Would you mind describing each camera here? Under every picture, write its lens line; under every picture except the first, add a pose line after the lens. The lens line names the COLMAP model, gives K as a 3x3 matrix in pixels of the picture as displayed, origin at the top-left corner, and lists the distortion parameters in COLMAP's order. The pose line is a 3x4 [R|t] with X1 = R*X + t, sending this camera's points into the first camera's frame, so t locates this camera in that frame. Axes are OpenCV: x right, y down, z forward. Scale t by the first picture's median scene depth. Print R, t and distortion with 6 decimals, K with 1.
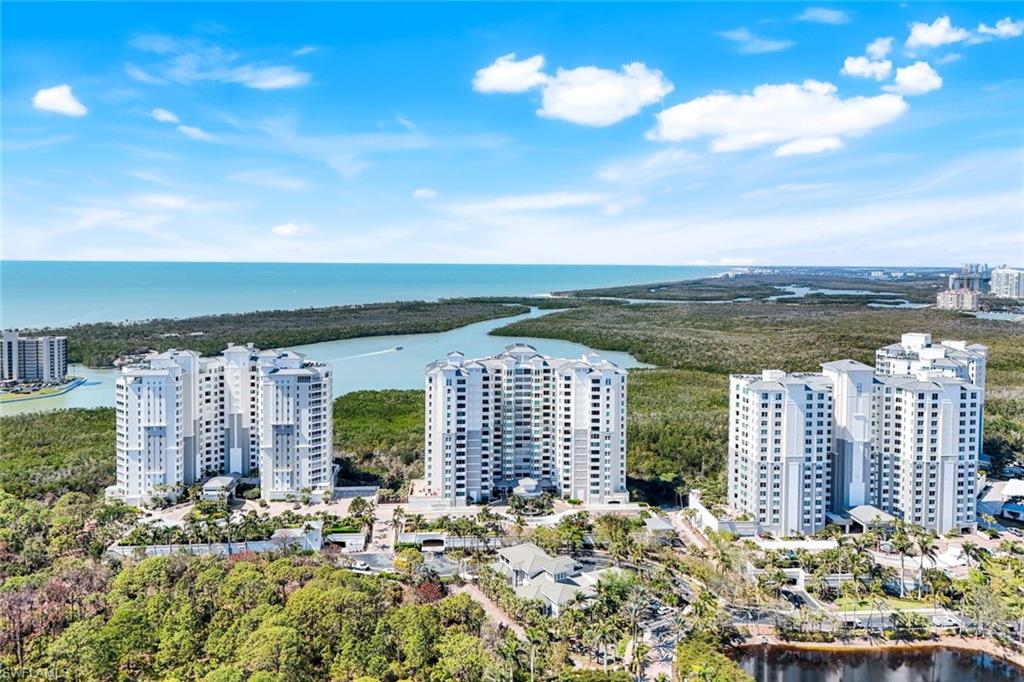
lens RADIAL K [[763.4, 0, 509.1], [0, 763.4, 291.7], [0, 0, 1]] dist [0.097233, -0.105120]
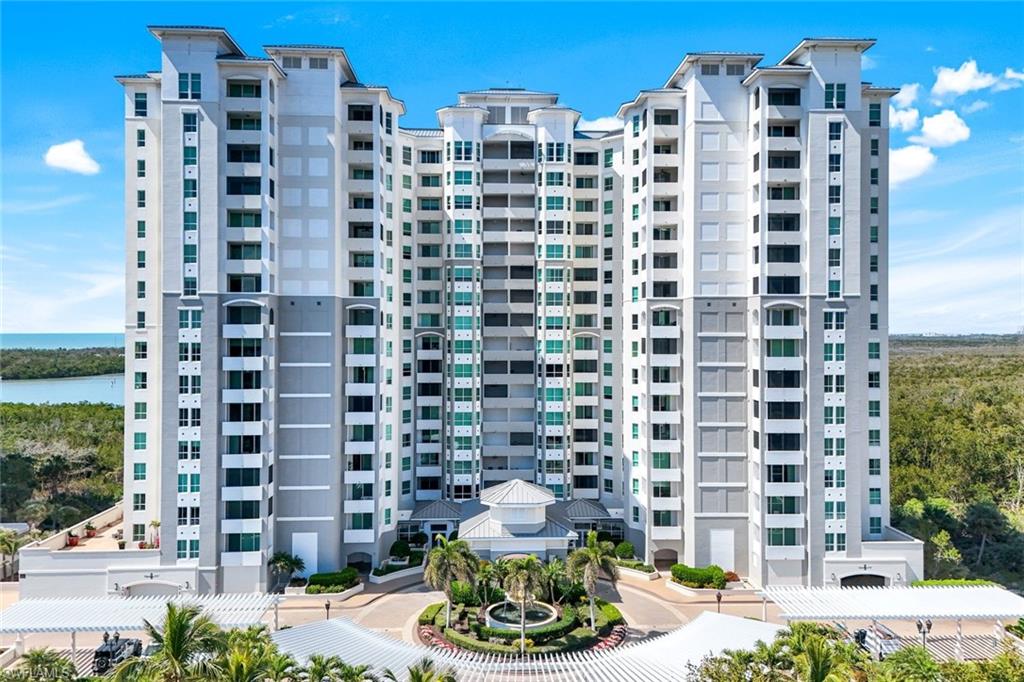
lens RADIAL K [[763.4, 0, 514.5], [0, 763.4, 328.8], [0, 0, 1]] dist [0.050392, -0.004659]
pose [[0.999523, -0.005358, -0.030424, 0.031275], [0.003897, 0.998846, -0.047879, 0.202118], [0.030646, 0.047738, 0.998390, 0.736057]]
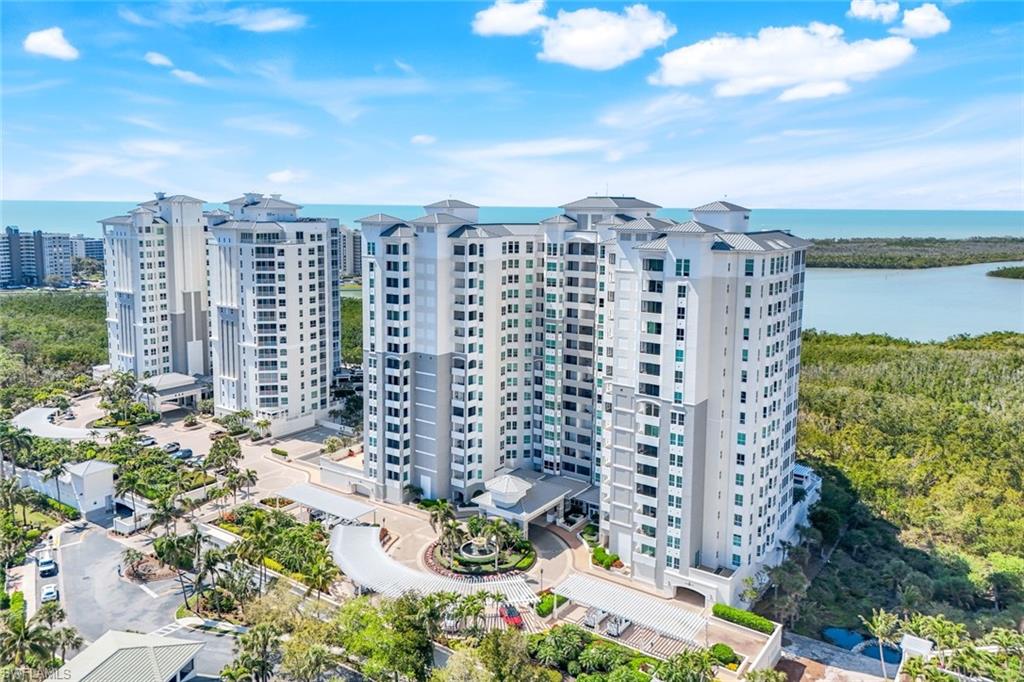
lens RADIAL K [[763.4, 0, 509.1], [0, 763.4, 291.7], [0, 0, 1]] dist [0.097233, -0.105120]
pose [[0.768892, 0.074877, -0.634979, 0.293311], [-0.032204, 0.996394, 0.078500, 0.101387], [0.638567, -0.039909, 0.768531, 0.656677]]
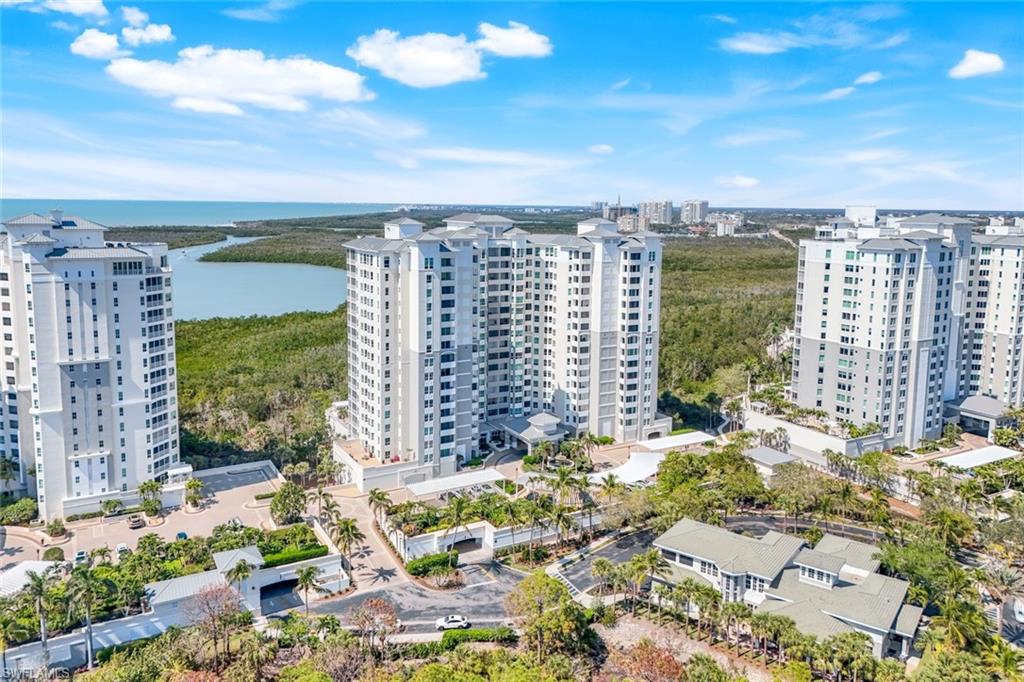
lens RADIAL K [[763.4, 0, 509.1], [0, 763.4, 291.7], [0, 0, 1]] dist [0.097233, -0.105120]
pose [[0.904708, -0.045350, 0.423612, -0.257369], [0.012444, 0.996707, 0.080126, 0.092138], [-0.425851, -0.067219, 0.902293, 0.449331]]
